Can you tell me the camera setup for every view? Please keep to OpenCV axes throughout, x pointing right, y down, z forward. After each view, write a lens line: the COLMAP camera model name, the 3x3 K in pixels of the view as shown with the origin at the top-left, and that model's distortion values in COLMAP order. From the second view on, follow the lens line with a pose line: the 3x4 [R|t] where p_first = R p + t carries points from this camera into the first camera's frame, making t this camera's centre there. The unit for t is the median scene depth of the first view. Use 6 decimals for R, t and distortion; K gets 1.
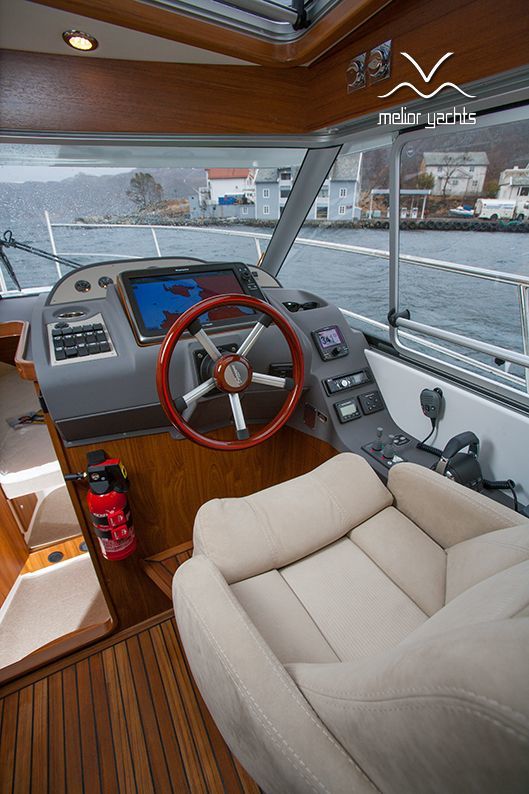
lens RADIAL K [[372.2, 0, 258.0], [0, 372.2, 385.5], [0, 0, 1]] dist [-0.047804, 0.013837]
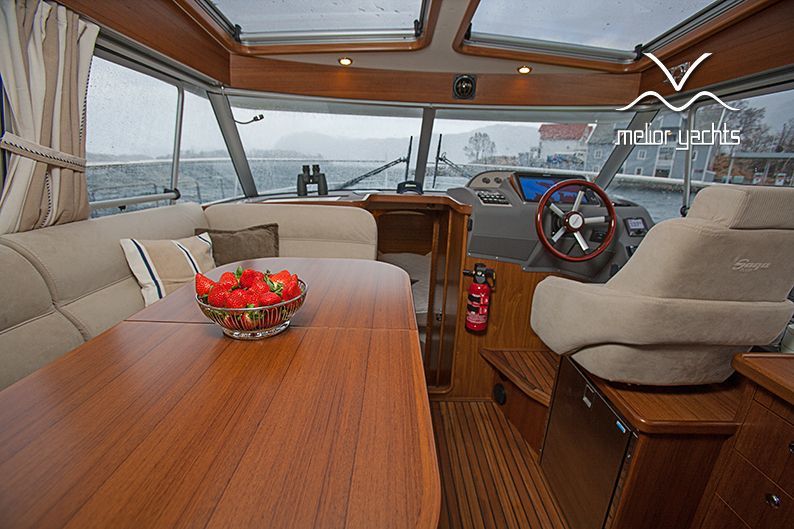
lens RADIAL K [[372.2, 0, 385.0], [0, 372.2, 266.5], [0, 0, 1]] dist [-0.047804, 0.013837]
pose [[0.881380, 0.168210, -0.441446, -0.035274], [-0.243290, 0.962633, -0.118942, 0.505418], [0.404943, 0.212232, 0.889370, -0.798247]]
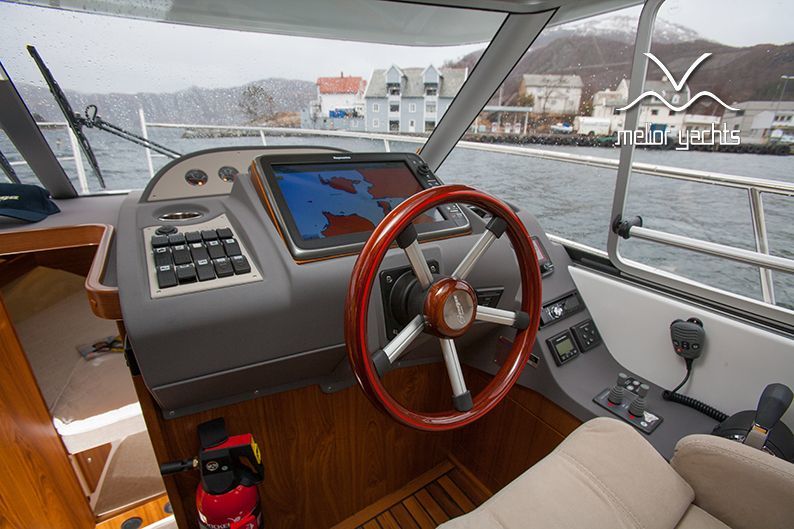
lens RADIAL K [[372.2, 0, 392.6], [0, 372.2, 254.4], [0, 0, 1]] dist [-0.047804, 0.013837]
pose [[0.997432, 0.002924, 0.071555, -0.155179], [0.004569, 0.994532, -0.104333, -0.042788], [-0.071469, 0.104392, 0.991965, 0.276965]]
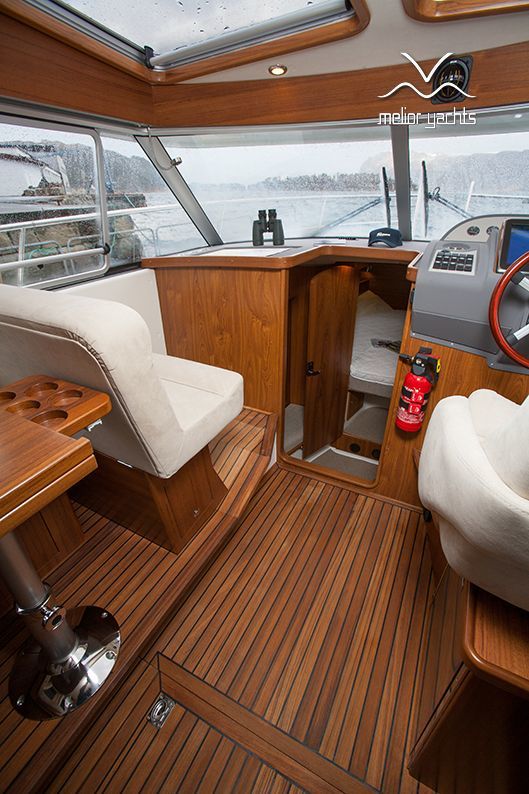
lens RADIAL K [[372.2, 0, 257.0], [0, 372.2, 399.6], [0, 0, 1]] dist [-0.047804, 0.013837]
pose [[0.548591, 0.417933, -0.724141, 0.282700], [-0.360484, 0.899698, 0.246160, 0.231532], [0.754386, 0.126000, 0.644224, -0.341085]]
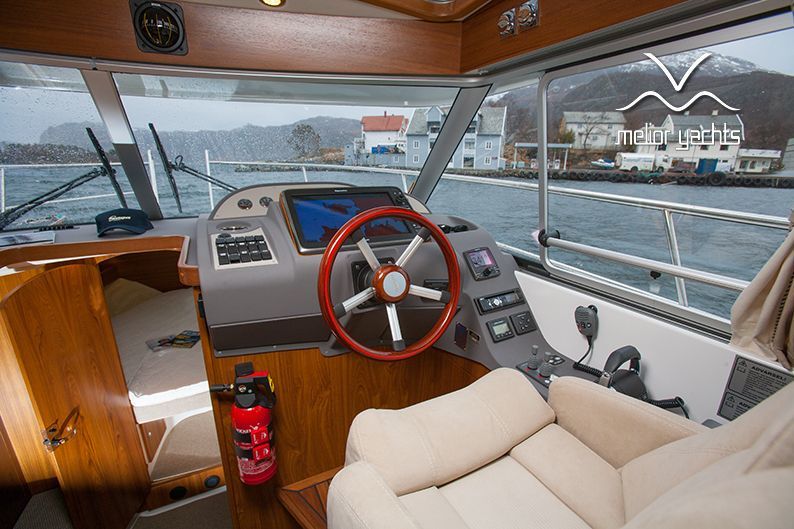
lens RADIAL K [[372.2, 0, 394.5], [0, 372.2, 259.9], [0, 0, 1]] dist [-0.047804, 0.013837]
pose [[0.999169, 0.028360, -0.029266, -0.017455], [-0.033158, 0.983245, -0.179245, 0.066930], [0.023692, 0.180067, 0.983369, -0.010998]]
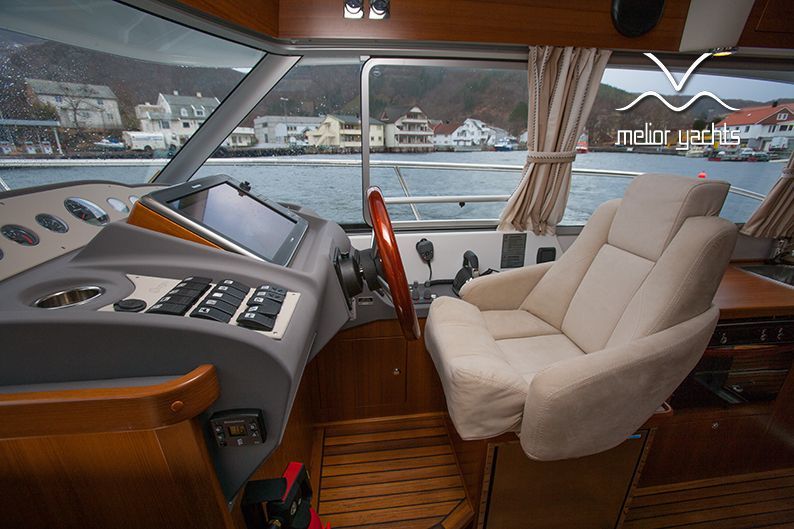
lens RADIAL K [[372.2, 0, 407.5], [0, 372.2, 256.9], [0, 0, 1]] dist [-0.047804, 0.013837]
pose [[0.397209, -0.269425, 0.877288, -0.694262], [0.395429, 0.912891, 0.101322, -0.089838], [-0.828167, 0.306659, 0.469147, 0.376401]]
